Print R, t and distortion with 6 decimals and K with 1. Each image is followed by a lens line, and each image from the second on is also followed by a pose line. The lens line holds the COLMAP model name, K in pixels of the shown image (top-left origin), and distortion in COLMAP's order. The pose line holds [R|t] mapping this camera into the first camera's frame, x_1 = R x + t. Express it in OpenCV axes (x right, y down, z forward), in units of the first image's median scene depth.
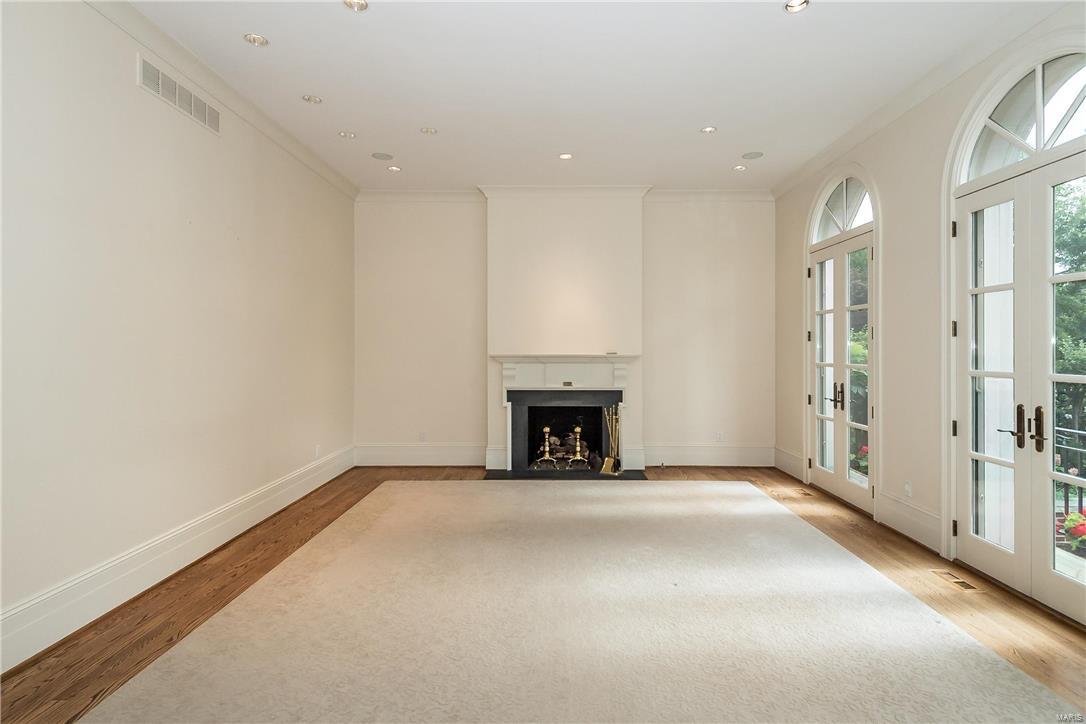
lens RADIAL K [[553.4, 0, 545.7], [0, 553.4, 353.7], [0, 0, 1]] dist [0.015557, -0.004893]
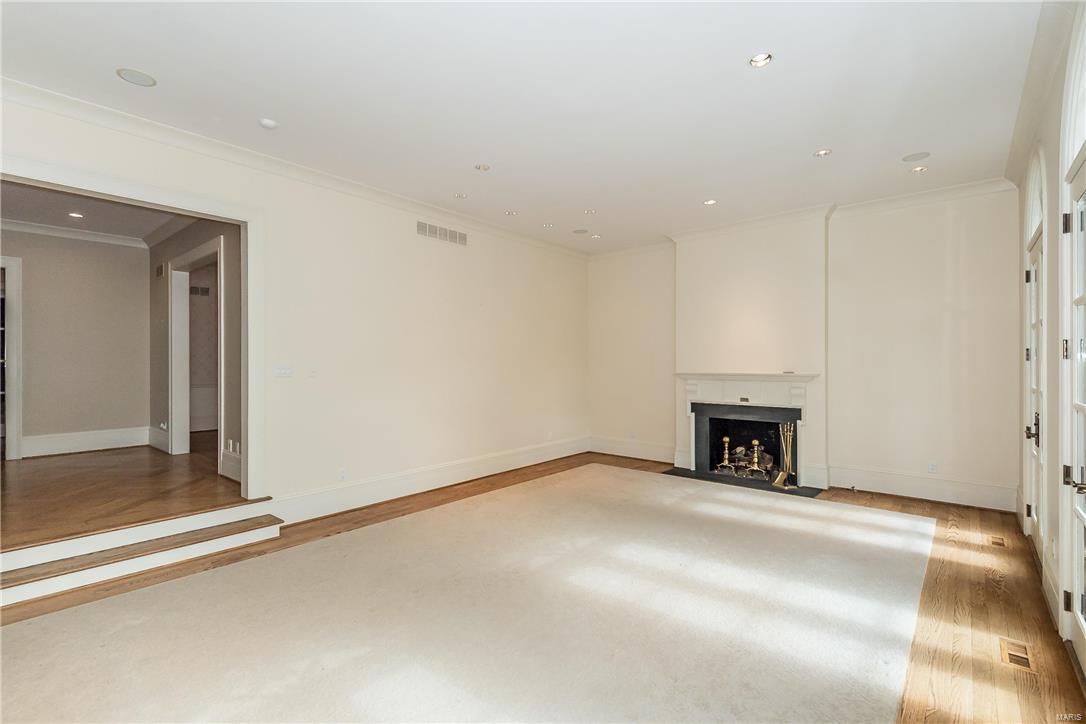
lens RADIAL K [[489.5, 0, 541.4], [0, 489.5, 366.0], [0, 0, 1]] dist [0.016040, -0.005845]
pose [[0.756491, 0.000897, -0.654003, 0.374946], [-0.005212, 0.999976, -0.004658, -0.006205], [0.653983, 0.006932, 0.756477, -0.007104]]
